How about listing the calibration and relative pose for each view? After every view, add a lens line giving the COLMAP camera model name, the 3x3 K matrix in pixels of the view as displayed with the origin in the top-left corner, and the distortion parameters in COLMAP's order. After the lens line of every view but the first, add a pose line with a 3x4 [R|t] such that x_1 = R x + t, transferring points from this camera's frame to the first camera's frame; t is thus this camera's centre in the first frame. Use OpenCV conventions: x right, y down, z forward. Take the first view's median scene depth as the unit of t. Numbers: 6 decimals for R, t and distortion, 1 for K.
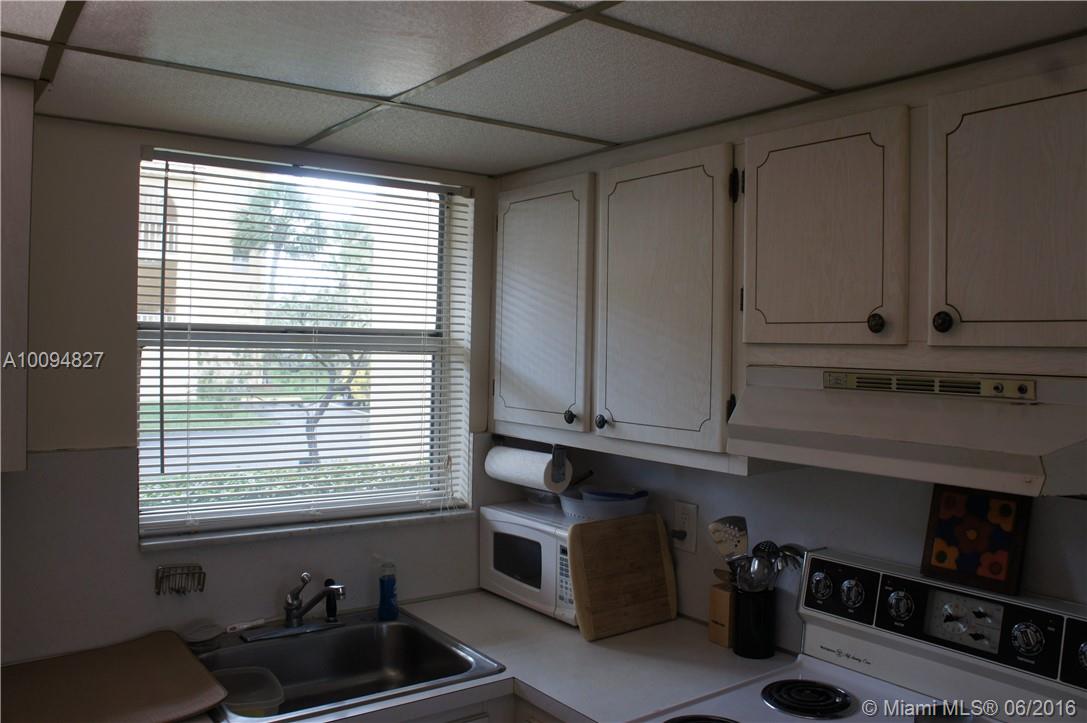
lens RADIAL K [[853.9, 0, 543.2], [0, 853.9, 343.2], [0, 0, 1]] dist [-0.179129, 0.115242]
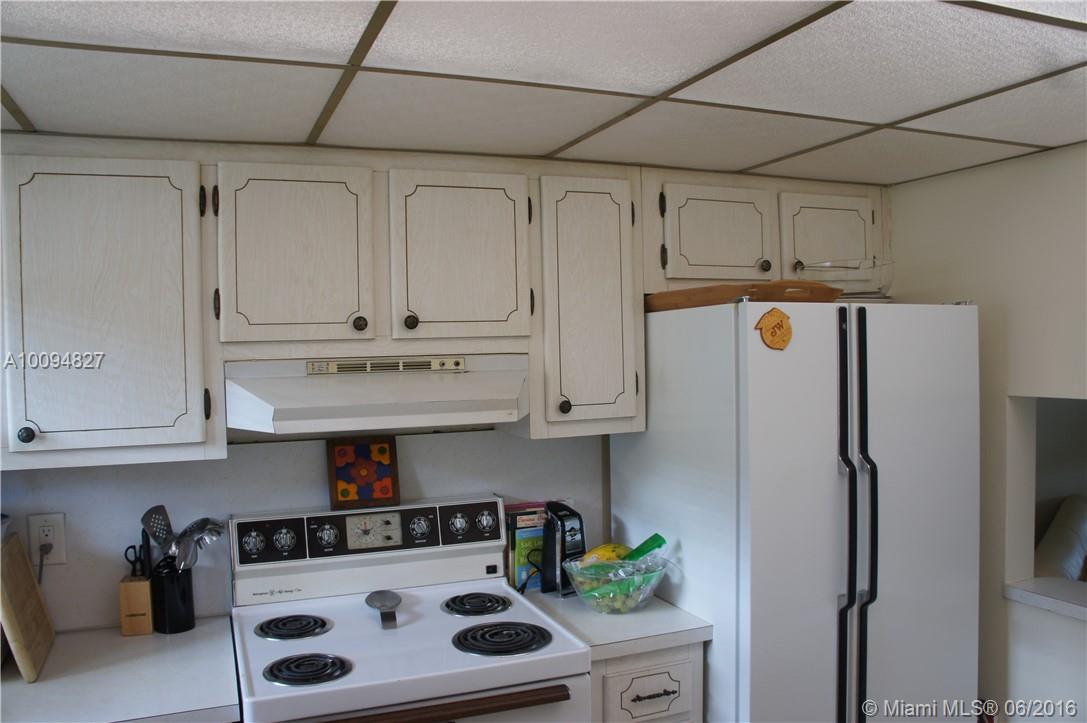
lens RADIAL K [[853.9, 0, 540.7], [0, 853.9, 360.6], [0, 0, 1]] dist [-0.179129, 0.115242]
pose [[0.252237, -0.047250, 0.966511, -0.825818], [0.023729, 0.998809, 0.042636, -0.014628], [-0.967374, 0.012179, 0.253058, 0.334083]]
